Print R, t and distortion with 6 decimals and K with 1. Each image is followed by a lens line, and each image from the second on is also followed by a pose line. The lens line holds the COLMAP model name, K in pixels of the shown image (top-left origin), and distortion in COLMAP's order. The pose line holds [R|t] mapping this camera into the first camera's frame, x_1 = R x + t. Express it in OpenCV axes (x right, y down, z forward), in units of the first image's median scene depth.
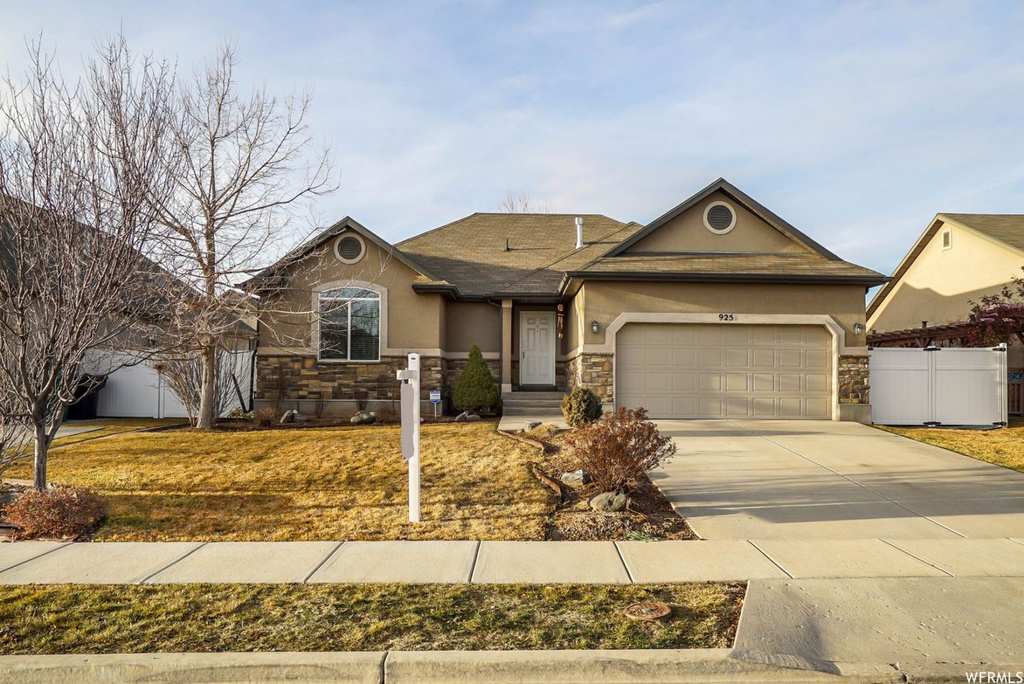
lens RADIAL K [[594.0, 0, 511.7], [0, 594.0, 380.0], [0, 0, 1]] dist [-0.001744, -0.000324]
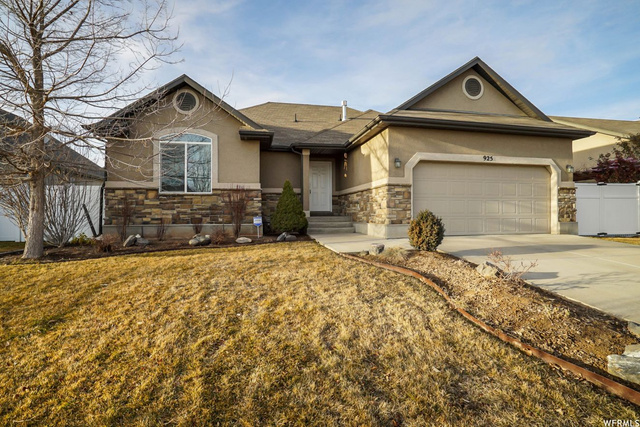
lens RADIAL K [[301.3, 0, 320.0], [0, 301.3, 213.5], [0, 0, 1]] dist [-0.038545, 0.000324]
pose [[0.986362, -0.010733, 0.164243, -0.107690], [0.009115, 0.999902, 0.010602, 0.006833], [-0.164340, -0.008960, 0.986363, 0.362306]]
